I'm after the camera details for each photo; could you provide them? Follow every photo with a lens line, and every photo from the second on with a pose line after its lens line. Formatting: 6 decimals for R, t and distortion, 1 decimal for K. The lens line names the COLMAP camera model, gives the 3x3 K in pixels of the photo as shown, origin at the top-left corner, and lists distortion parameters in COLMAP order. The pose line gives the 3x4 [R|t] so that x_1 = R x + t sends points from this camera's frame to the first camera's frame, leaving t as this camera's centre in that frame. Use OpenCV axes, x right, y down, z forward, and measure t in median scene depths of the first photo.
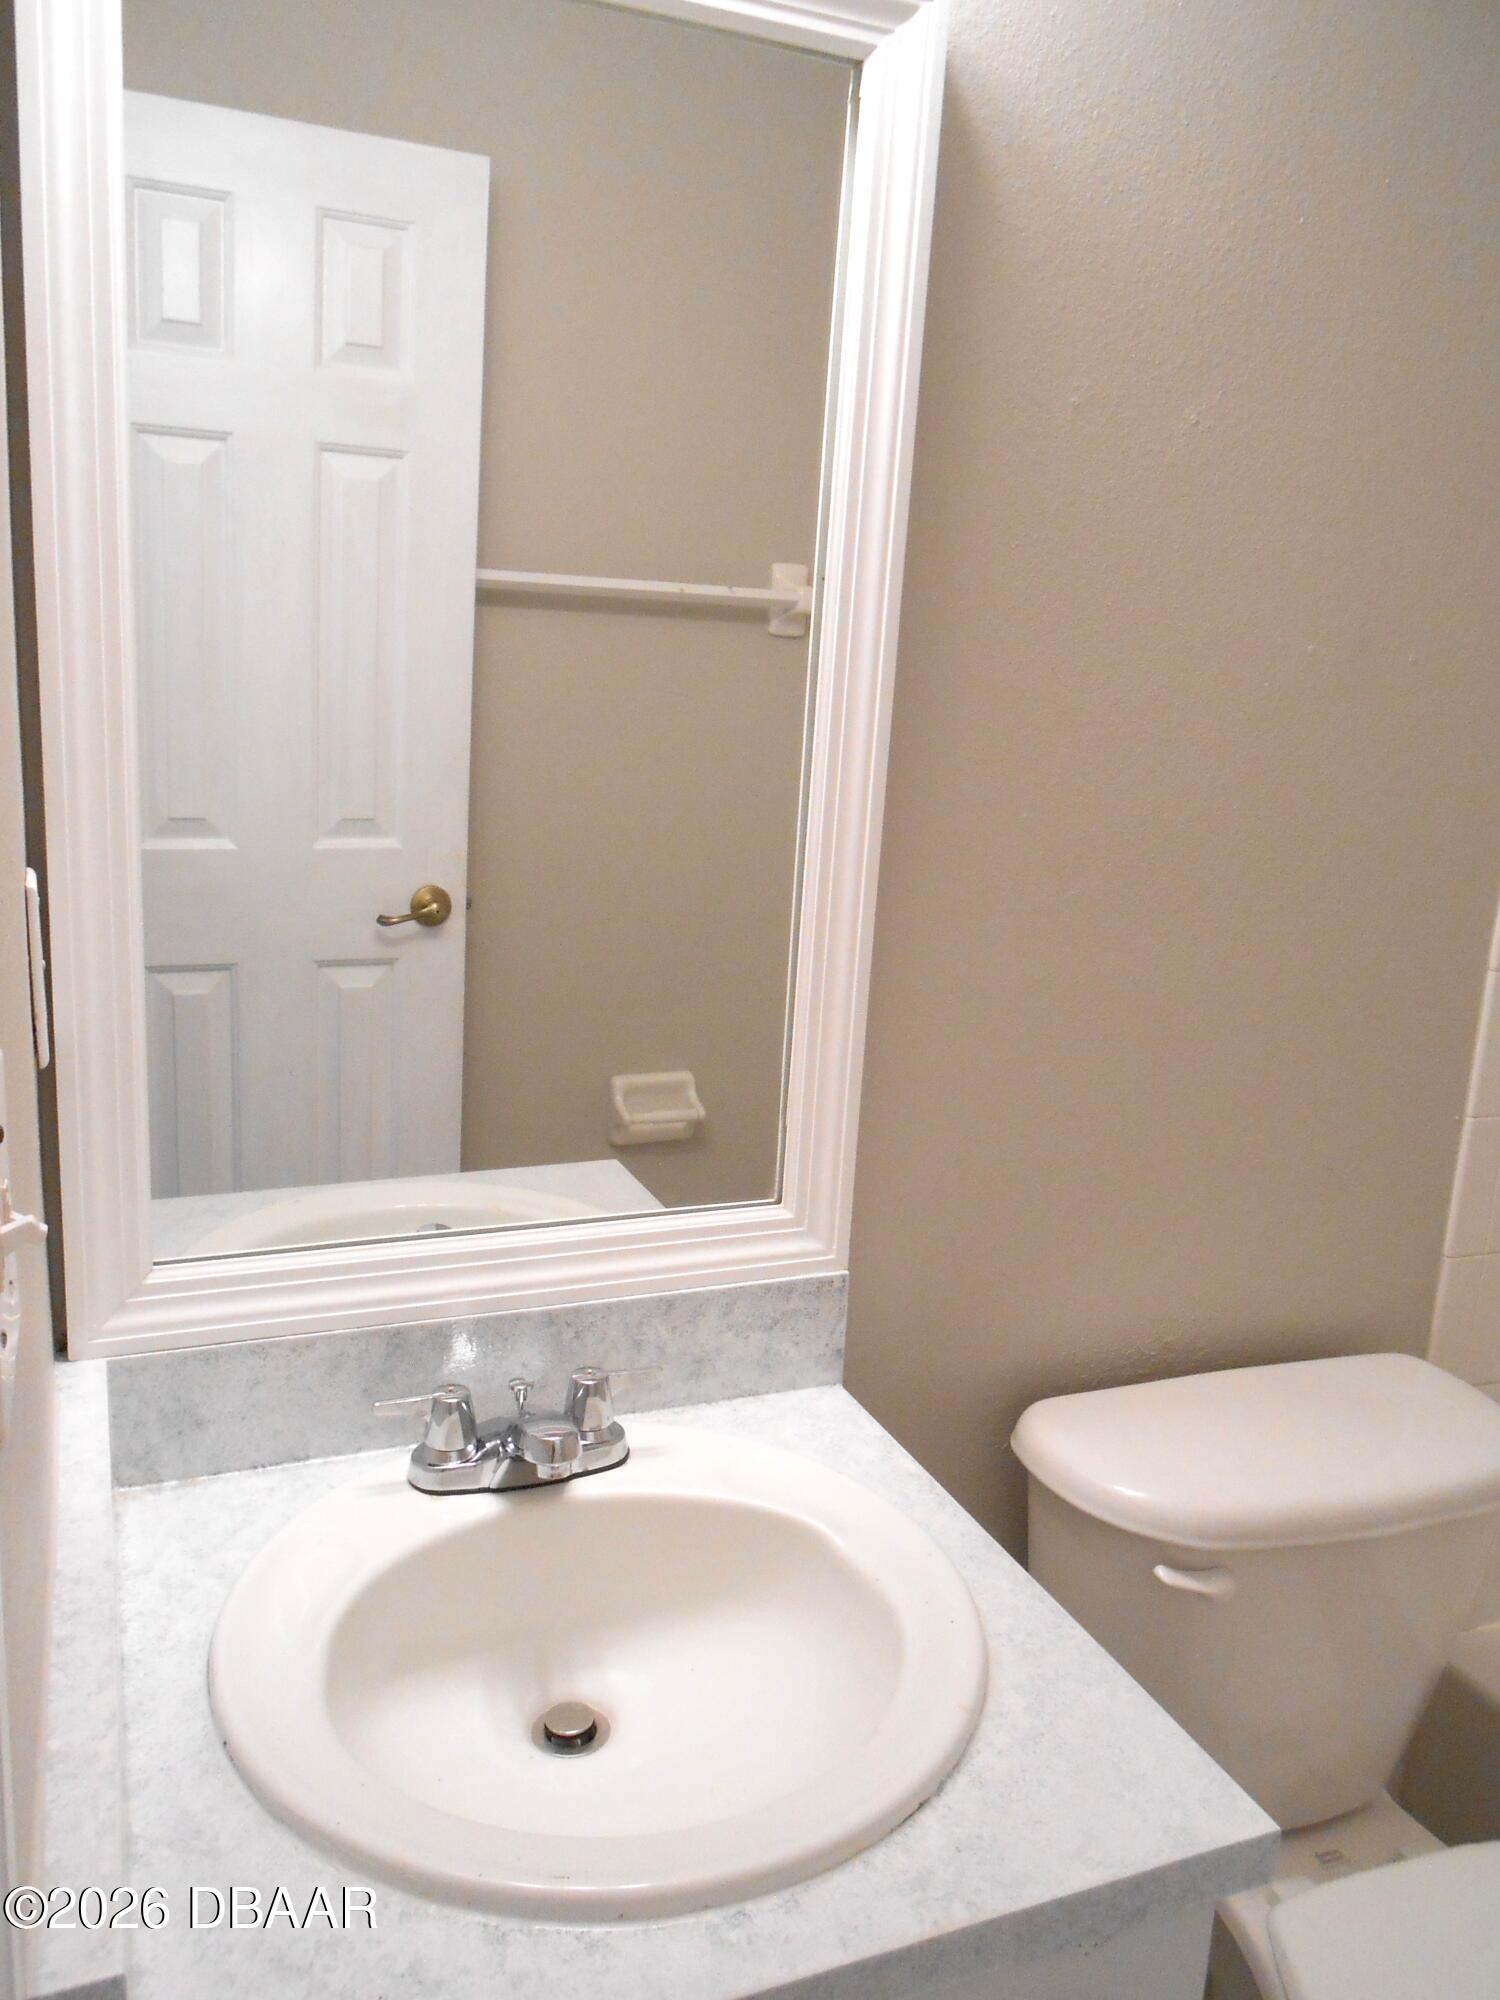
lens RADIAL K [[1609.3, 0, 750.0], [0, 1609.3, 1000.0], [0, 0, 1]] dist [-0.127654, 0.244014]
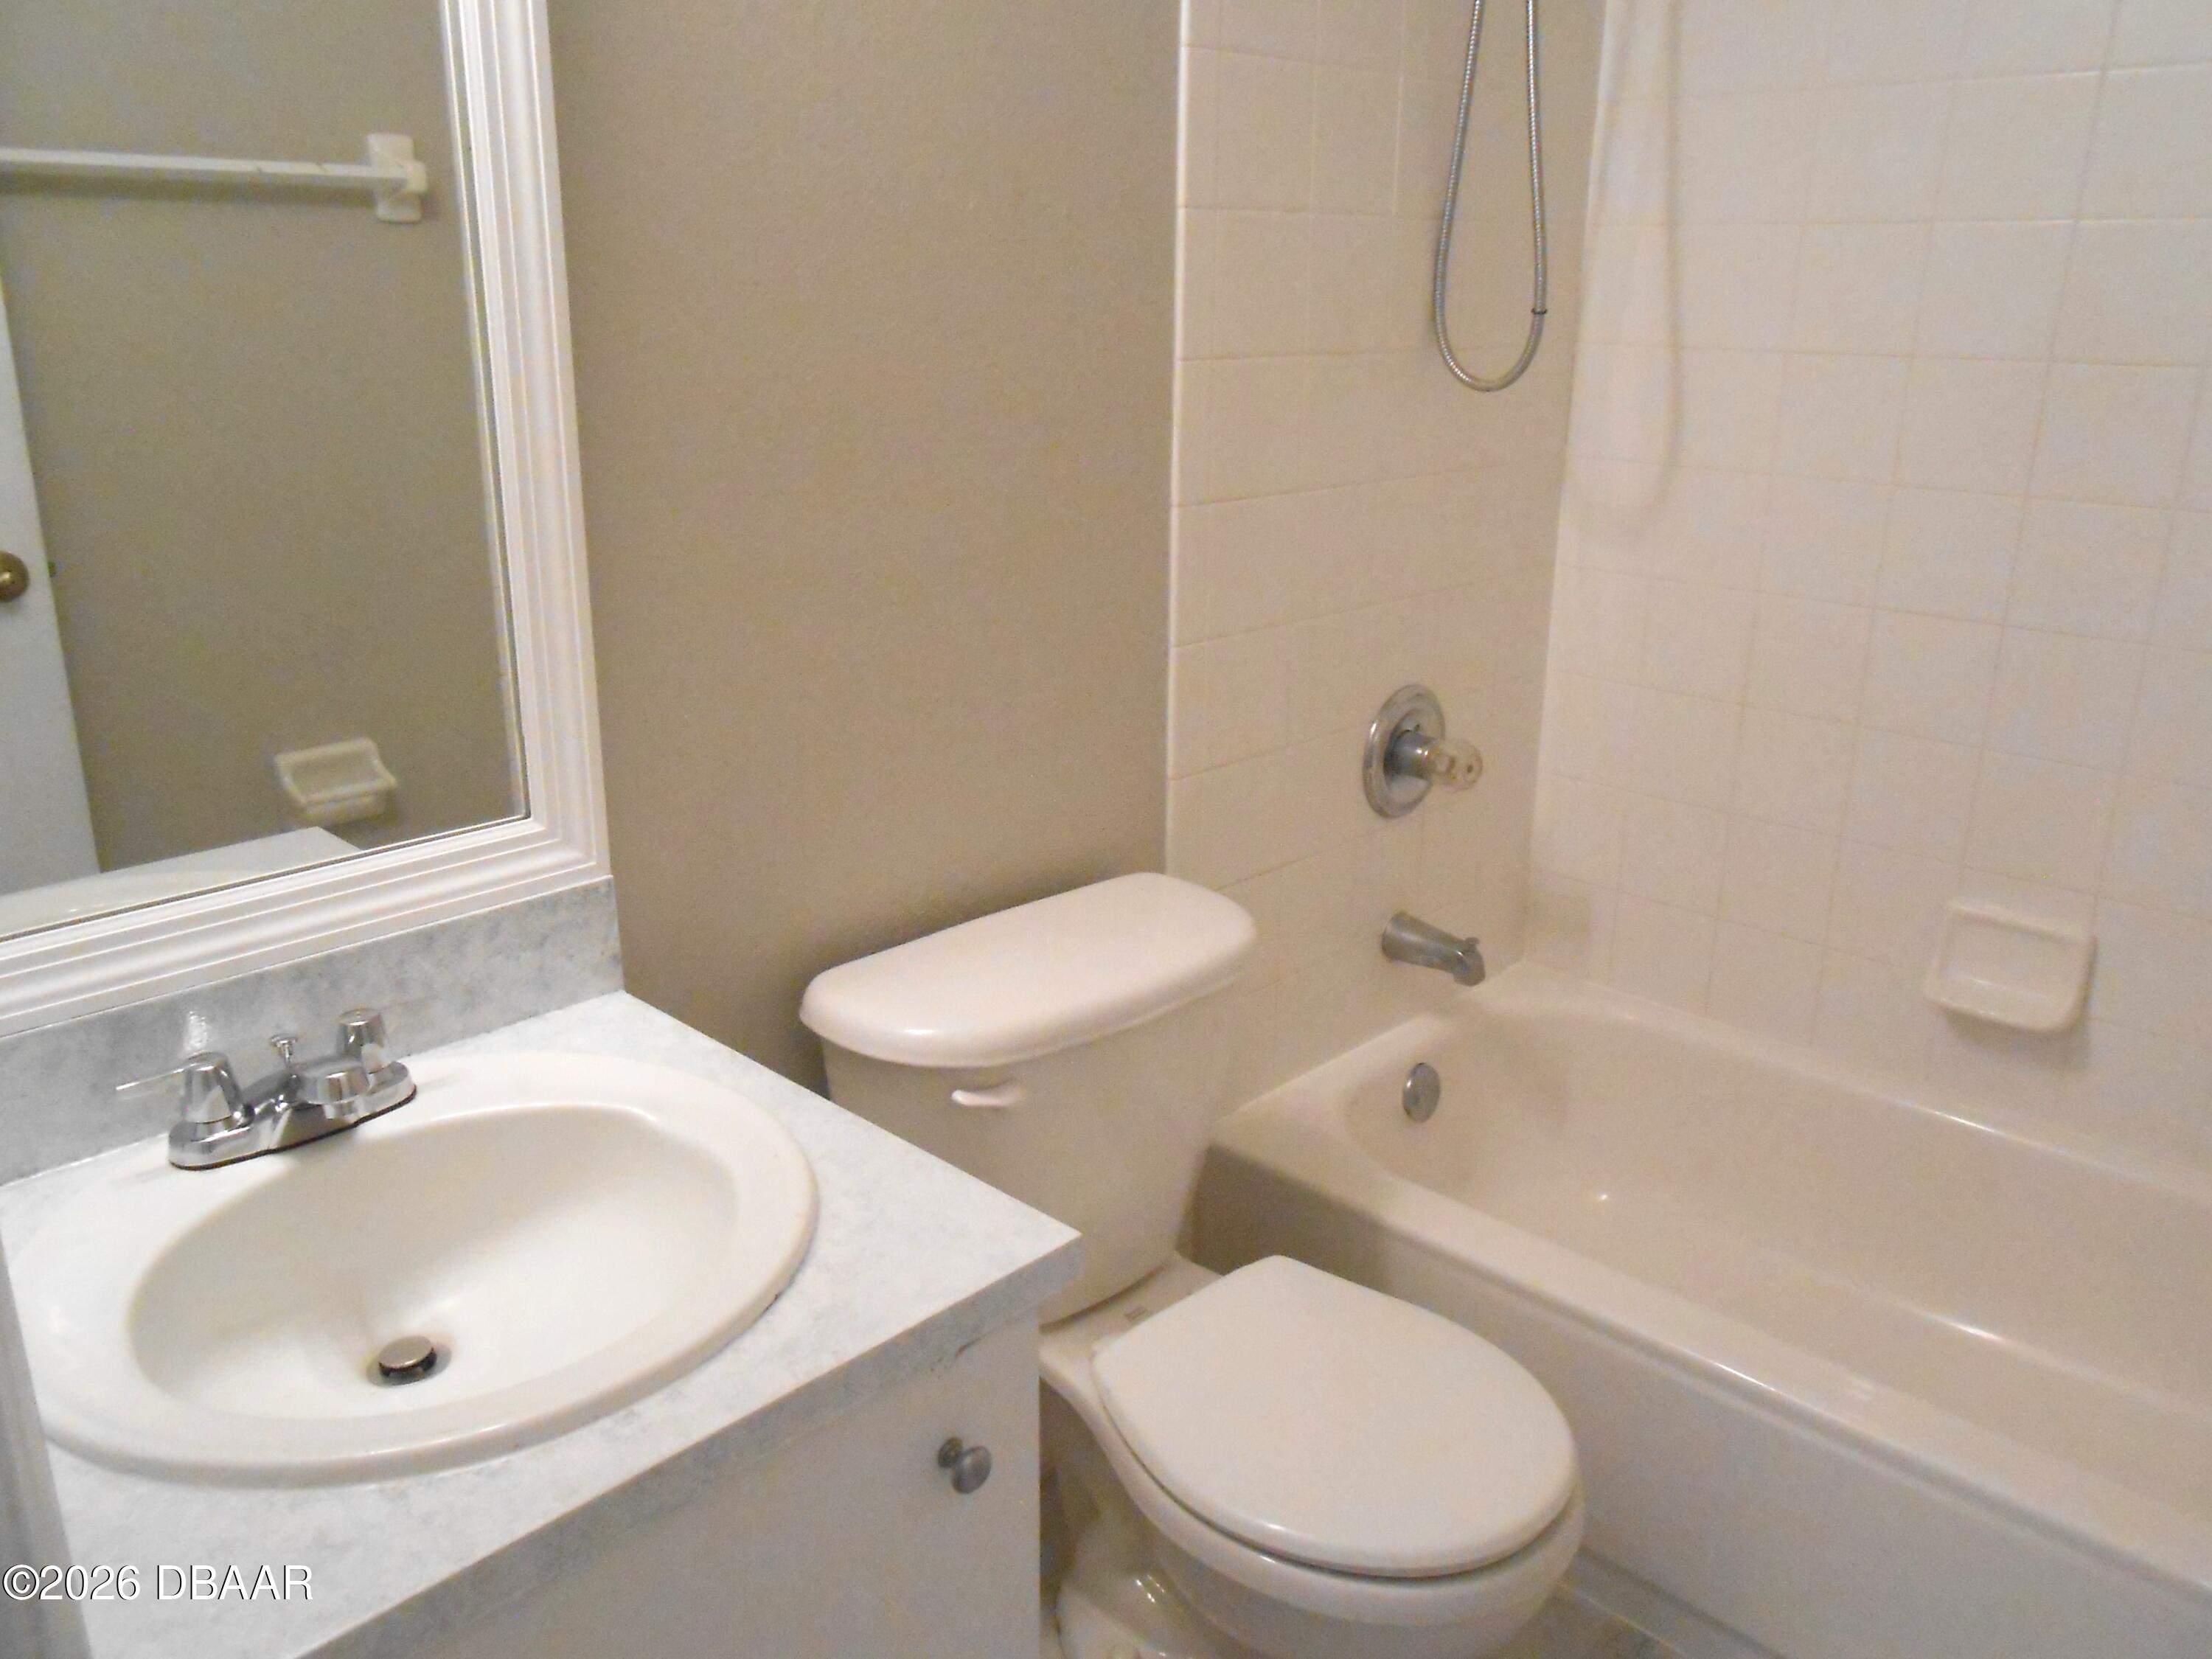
lens RADIAL K [[1814.1, 0, 1106.0], [0, 1814.1, 829.5], [0, 0, 1]] dist [0.044768, 0.001229]
pose [[0.921491, -0.166134, 0.351076, -0.051118], [0.129892, 0.983674, 0.124552, 0.043325], [-0.366037, -0.069172, 0.928026, -0.168297]]
